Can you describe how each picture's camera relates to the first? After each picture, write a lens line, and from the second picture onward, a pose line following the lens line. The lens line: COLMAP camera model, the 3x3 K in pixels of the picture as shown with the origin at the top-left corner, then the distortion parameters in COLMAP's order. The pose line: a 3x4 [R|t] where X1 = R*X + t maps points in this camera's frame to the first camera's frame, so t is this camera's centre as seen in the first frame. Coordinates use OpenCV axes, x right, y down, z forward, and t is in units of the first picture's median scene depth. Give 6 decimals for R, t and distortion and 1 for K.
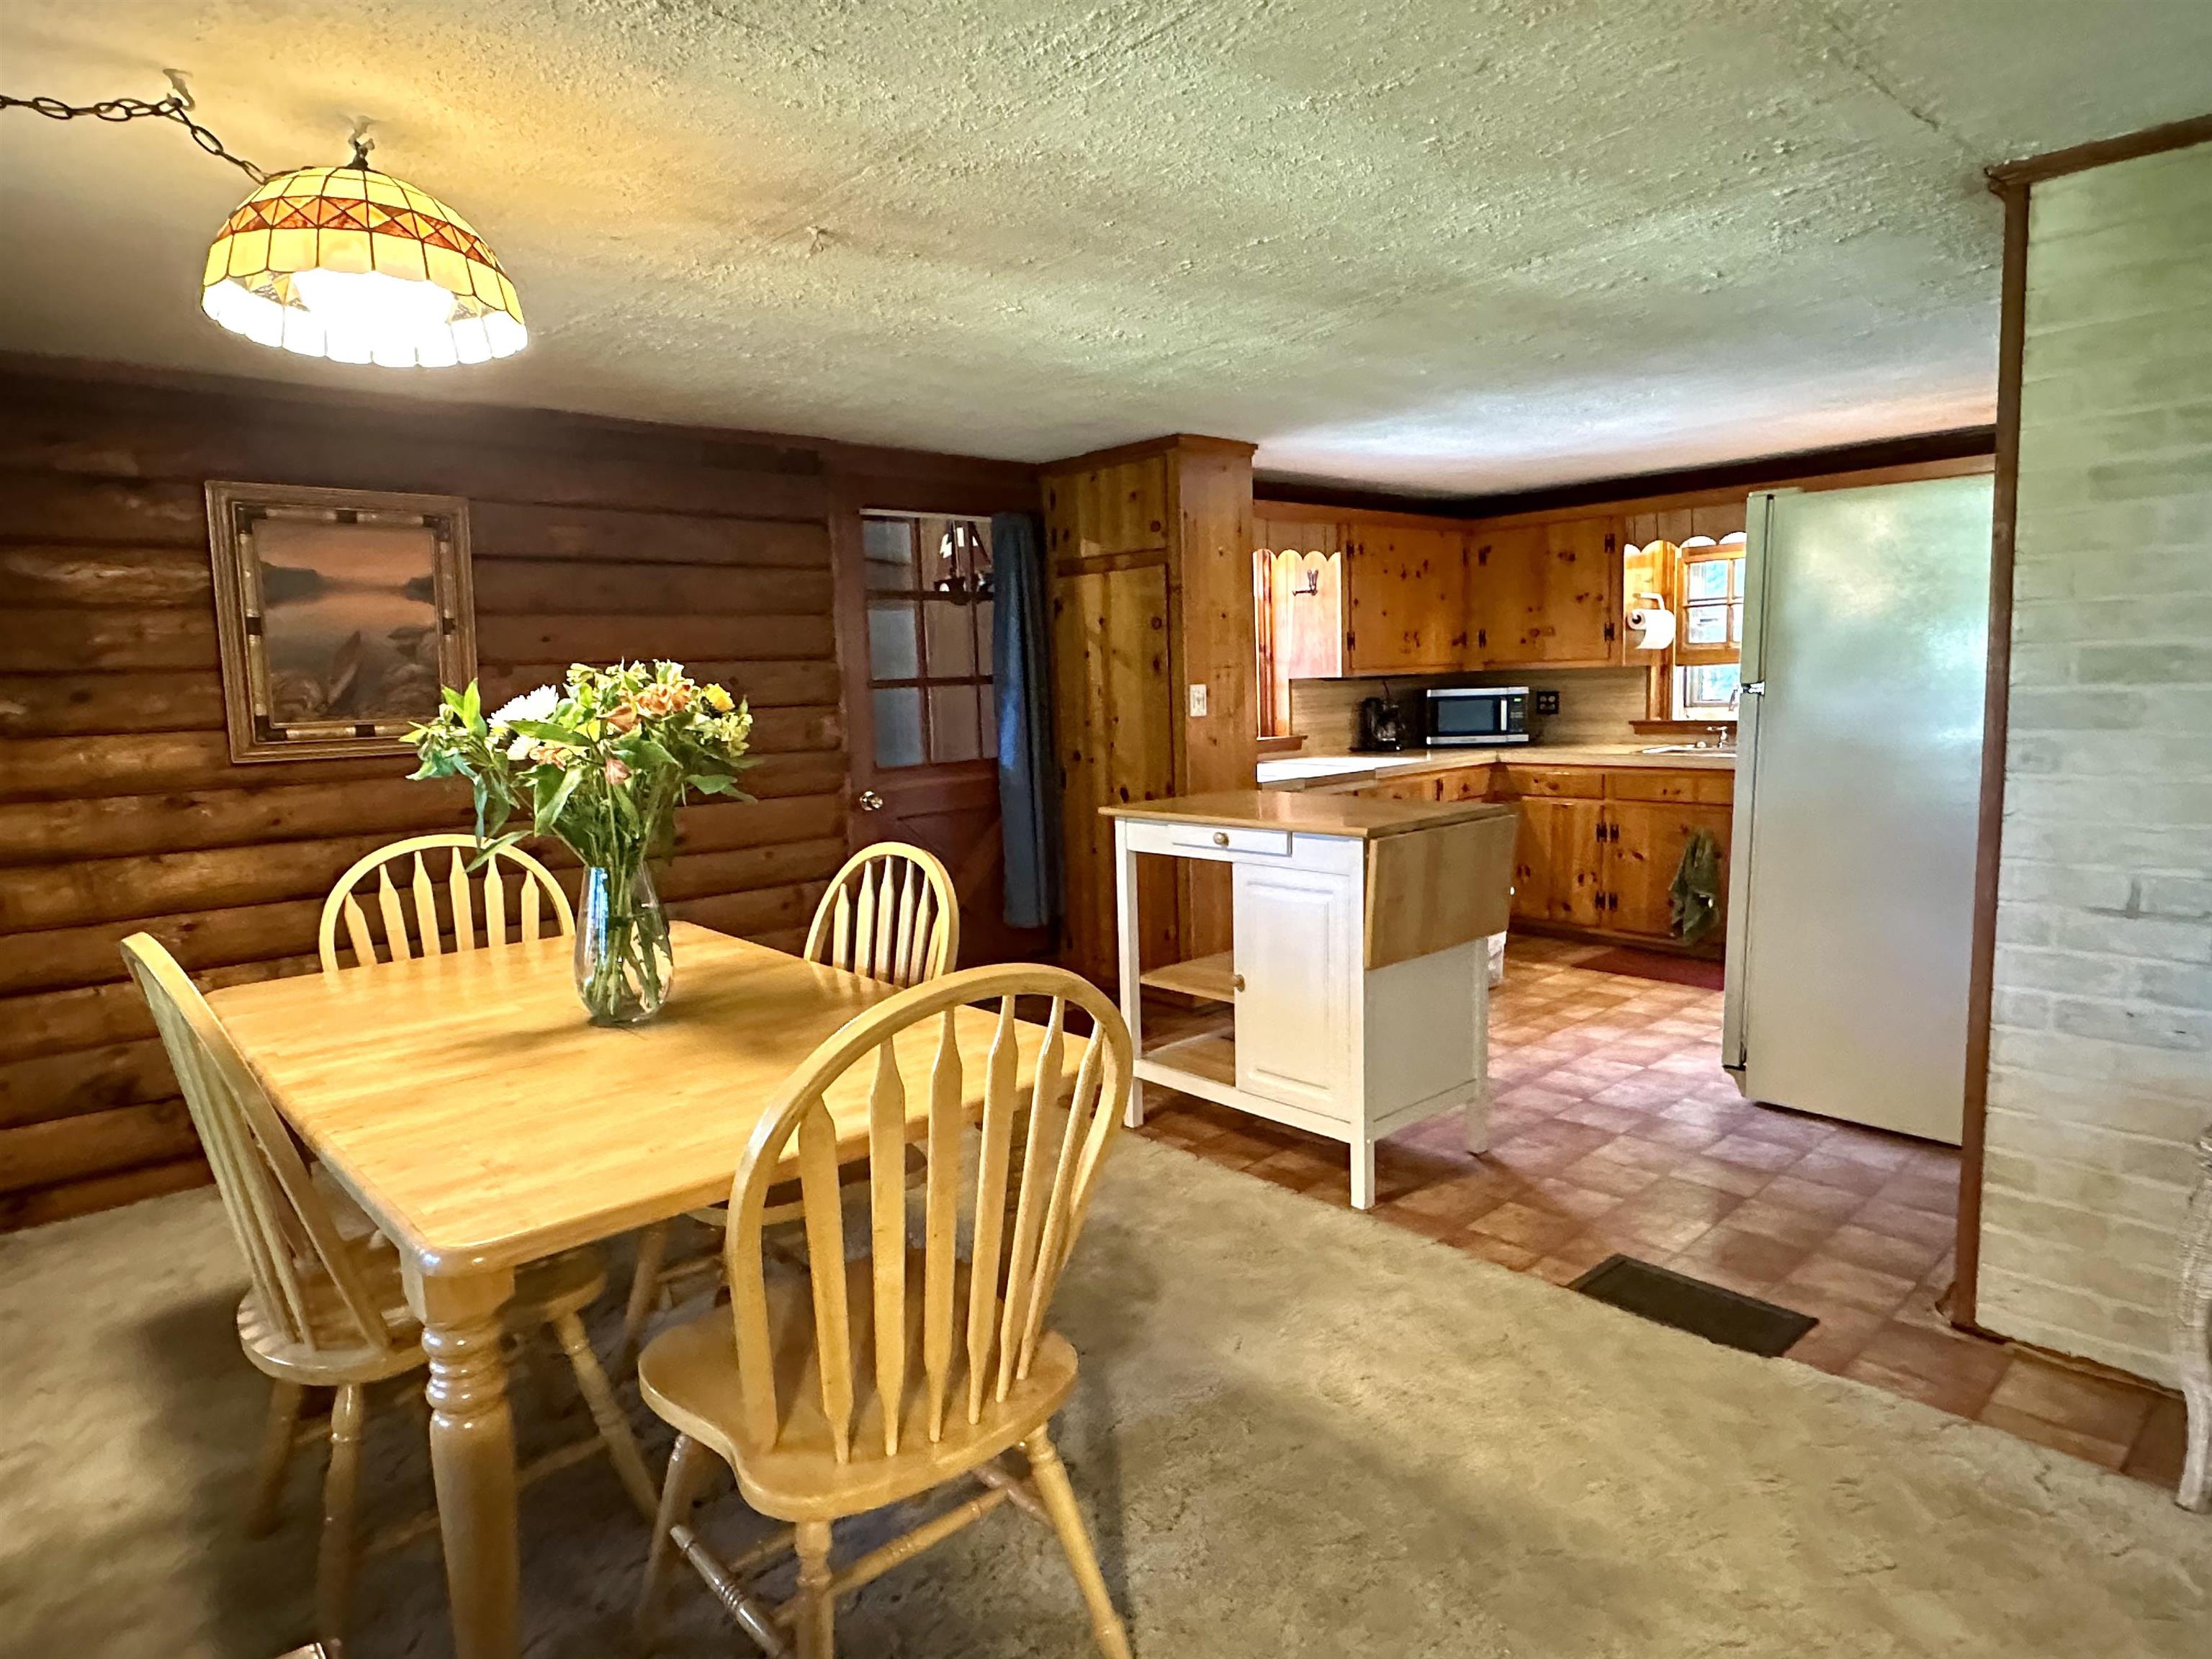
lens RADIAL K [[1280.8, 0, 1099.5], [0, 1280.8, 830.9], [0, 0, 1]] dist [-0.000613, -0.000639]
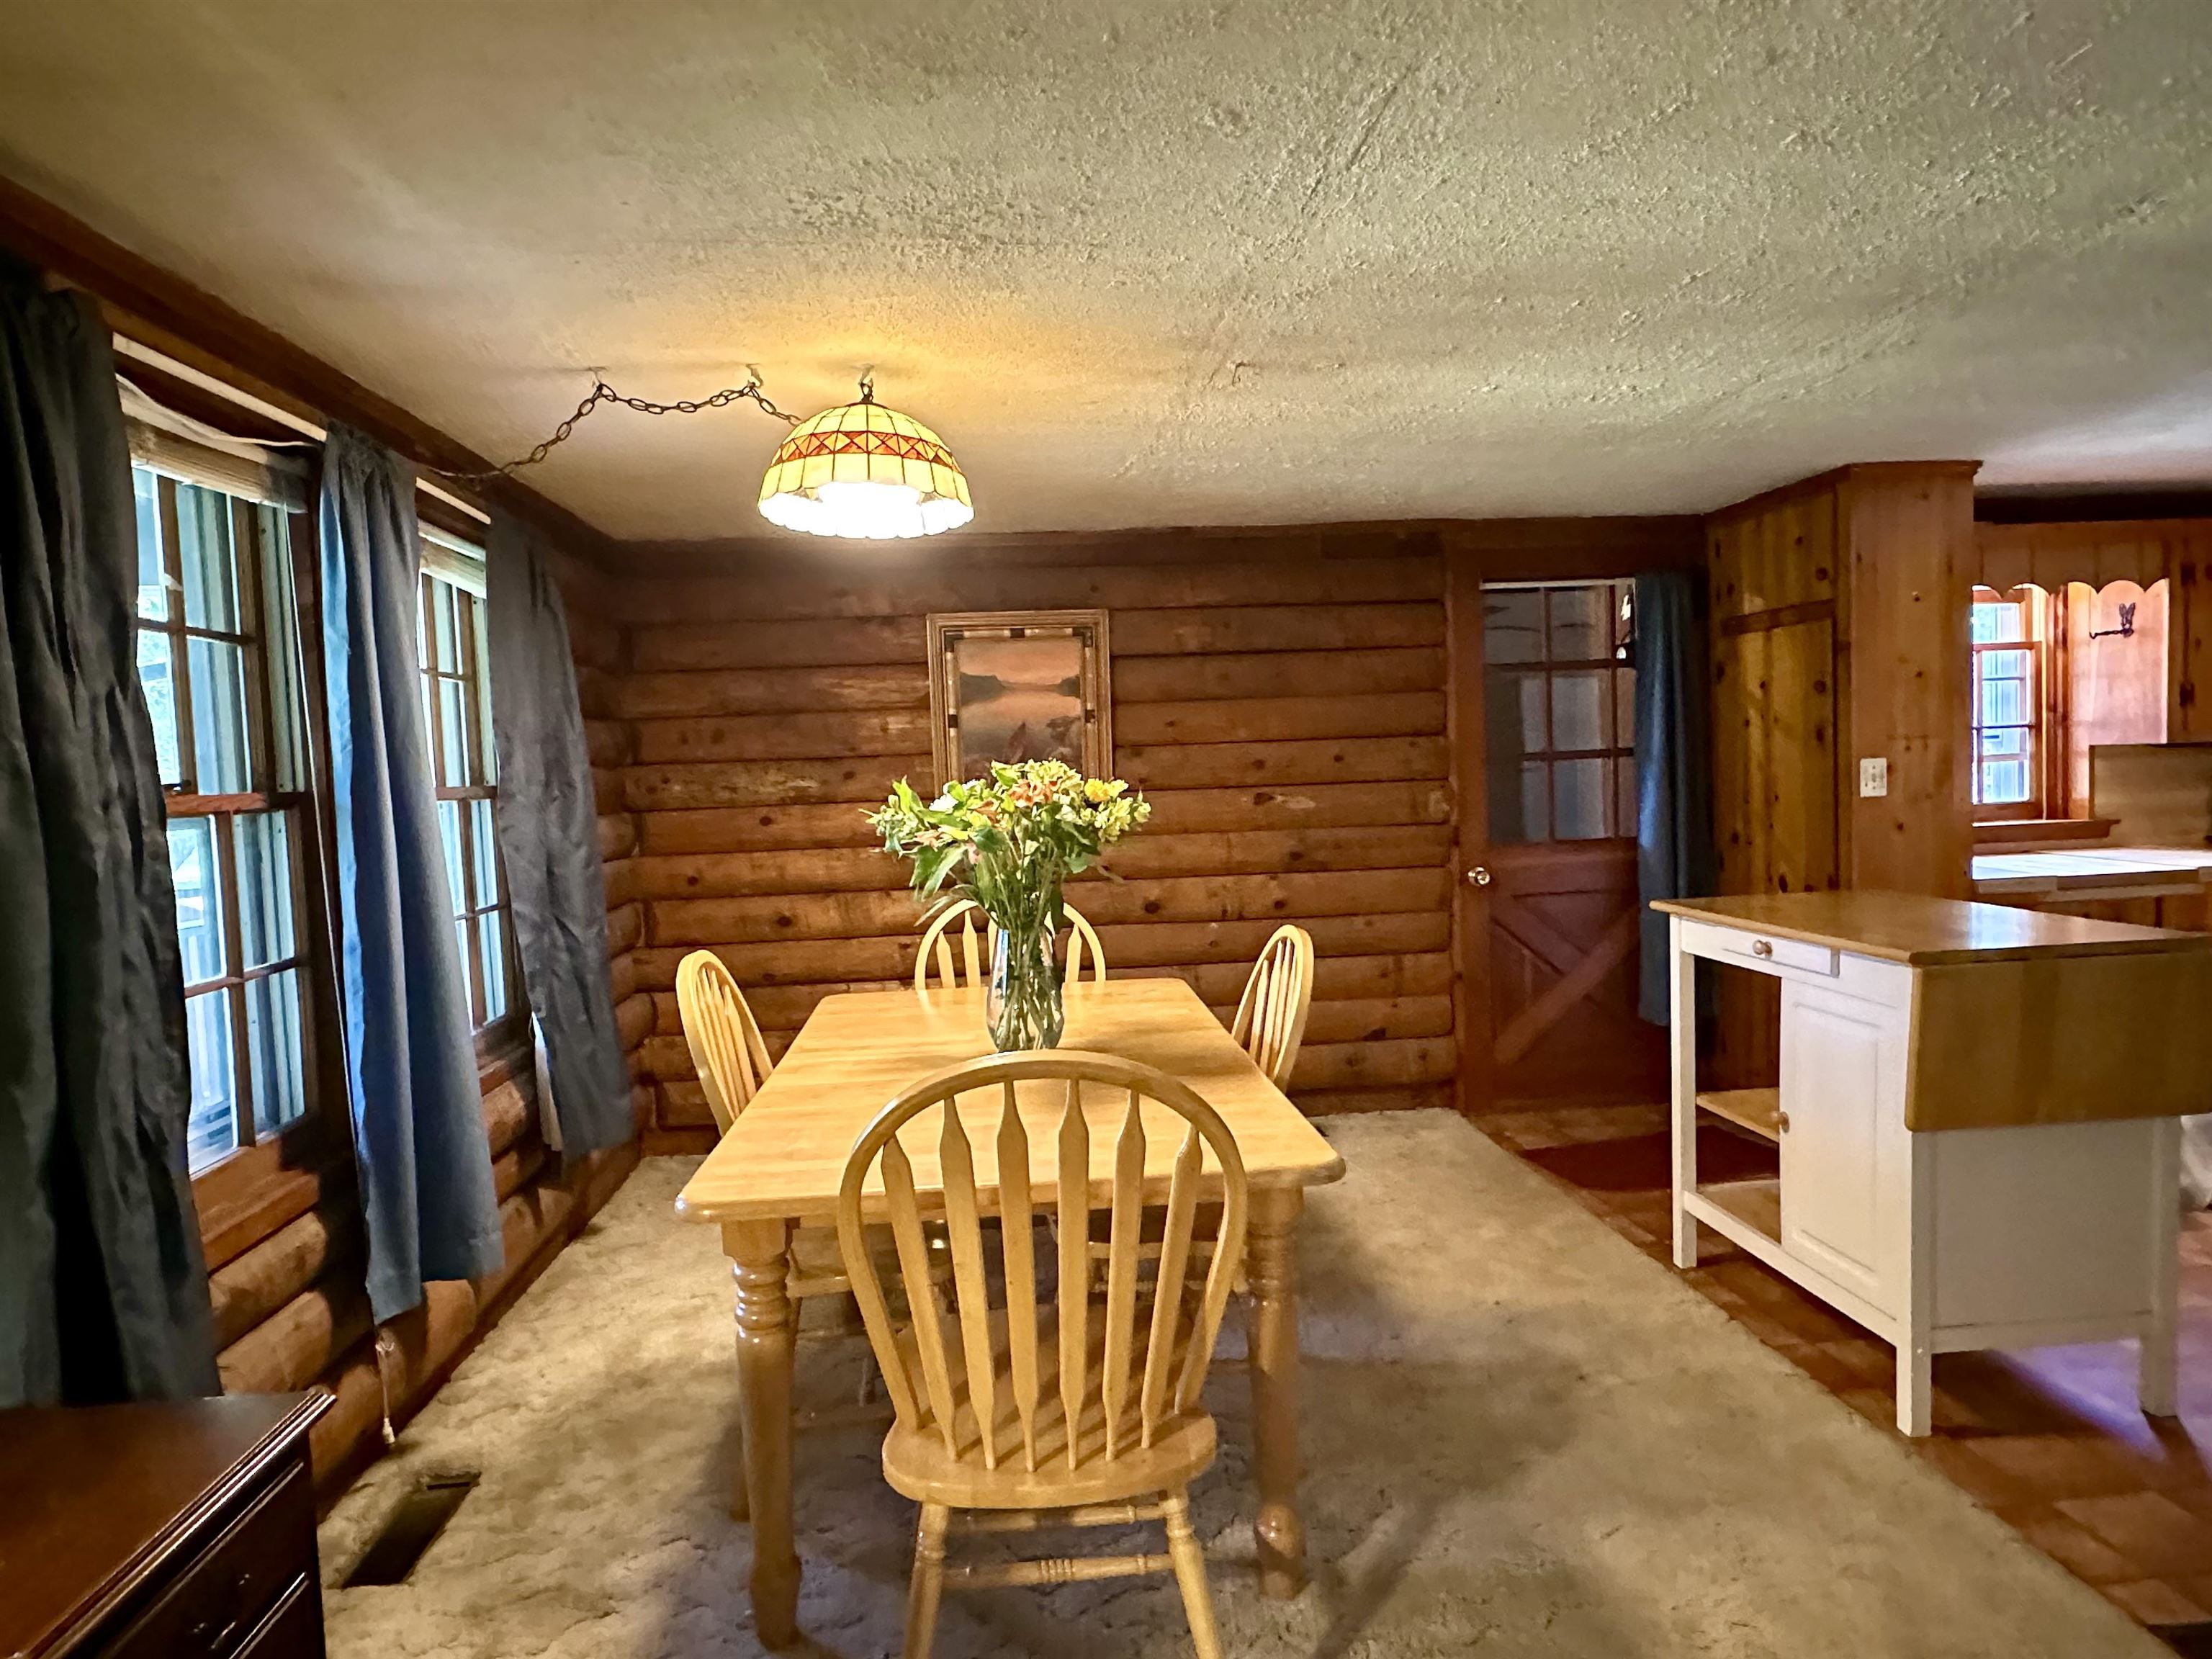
lens RADIAL K [[1280.8, 0, 1102.5], [0, 1280.8, 832.7], [0, 0, 1]] dist [-0.000613, -0.000639]
pose [[0.794483, 0.033761, -0.606347, 0.239018], [-0.059116, 0.998011, -0.021889, -0.023817], [0.604402, 0.053235, 0.794899, 0.050022]]
